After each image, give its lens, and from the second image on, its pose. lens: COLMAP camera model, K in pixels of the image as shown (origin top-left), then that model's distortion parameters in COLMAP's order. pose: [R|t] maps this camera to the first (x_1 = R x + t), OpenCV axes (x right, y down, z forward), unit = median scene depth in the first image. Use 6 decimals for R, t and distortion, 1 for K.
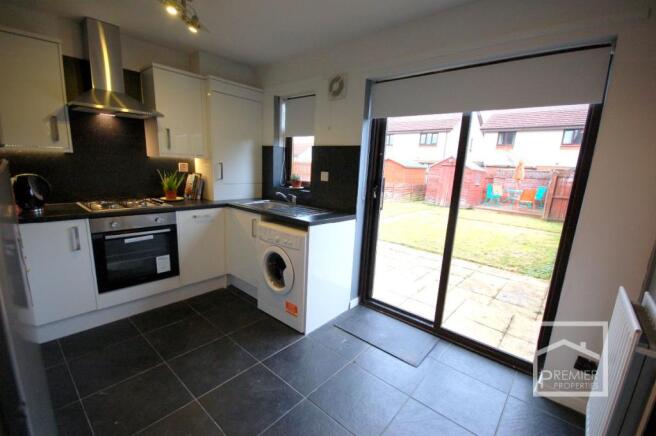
lens RADIAL K [[287.6, 0, 327.3], [0, 287.6, 222.8], [0, 0, 1]] dist [0.001779, 0.000085]
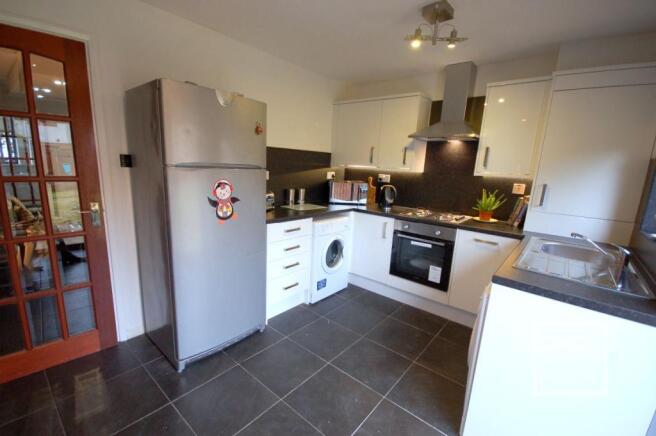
lens RADIAL K [[287.6, 0, 327.0], [0, 287.6, 220.2], [0, 0, 1]] dist [0.001779, 0.000085]
pose [[0.016140, 0.141346, -0.989829, 0.457223], [-0.243930, 0.960603, 0.133195, -0.095104], [0.969659, 0.239299, 0.049982, 0.522451]]
